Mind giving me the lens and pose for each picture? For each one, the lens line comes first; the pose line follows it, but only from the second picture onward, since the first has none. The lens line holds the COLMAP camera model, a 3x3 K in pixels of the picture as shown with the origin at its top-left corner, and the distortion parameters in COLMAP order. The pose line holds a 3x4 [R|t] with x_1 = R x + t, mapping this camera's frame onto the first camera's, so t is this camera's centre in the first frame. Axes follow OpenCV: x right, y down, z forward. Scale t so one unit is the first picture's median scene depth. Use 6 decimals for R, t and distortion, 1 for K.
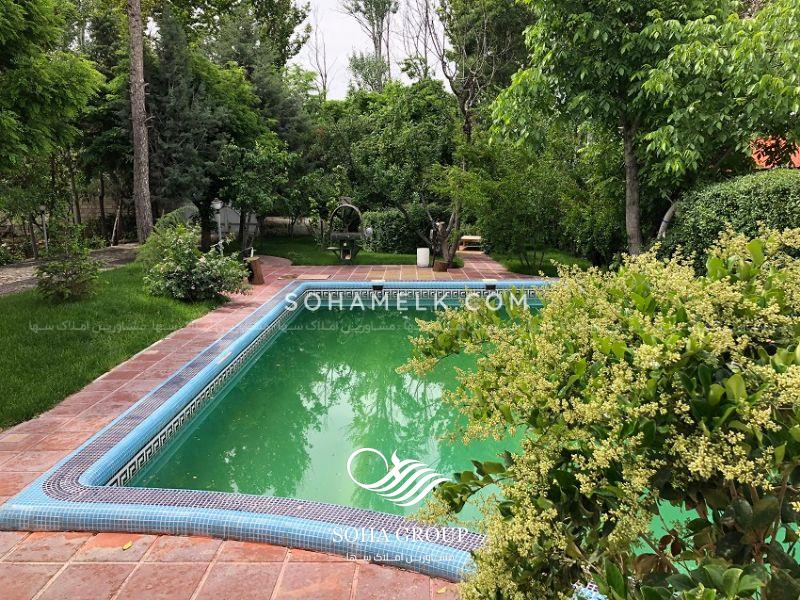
lens RADIAL K [[655.8, 0, 400.0], [0, 655.8, 295.4], [0, 0, 1]] dist [0.030524, -0.025972]
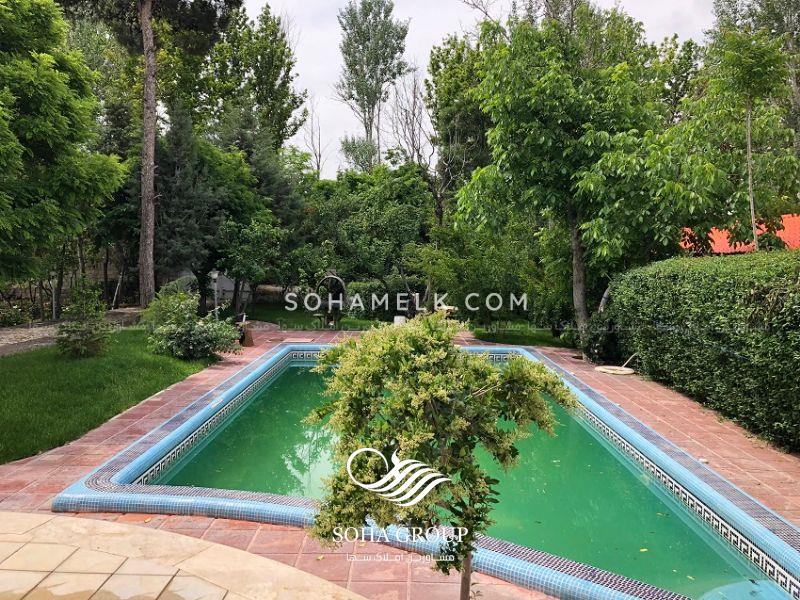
lens RADIAL K [[655.8, 0, 400.2], [0, 655.8, 296.4], [0, 0, 1]] dist [0.030524, -0.025972]
pose [[0.999743, 0.019322, 0.011859, 0.025002], [-0.017998, 0.994514, -0.103046, 0.008385], [-0.013785, 0.102806, 0.994606, -0.111631]]
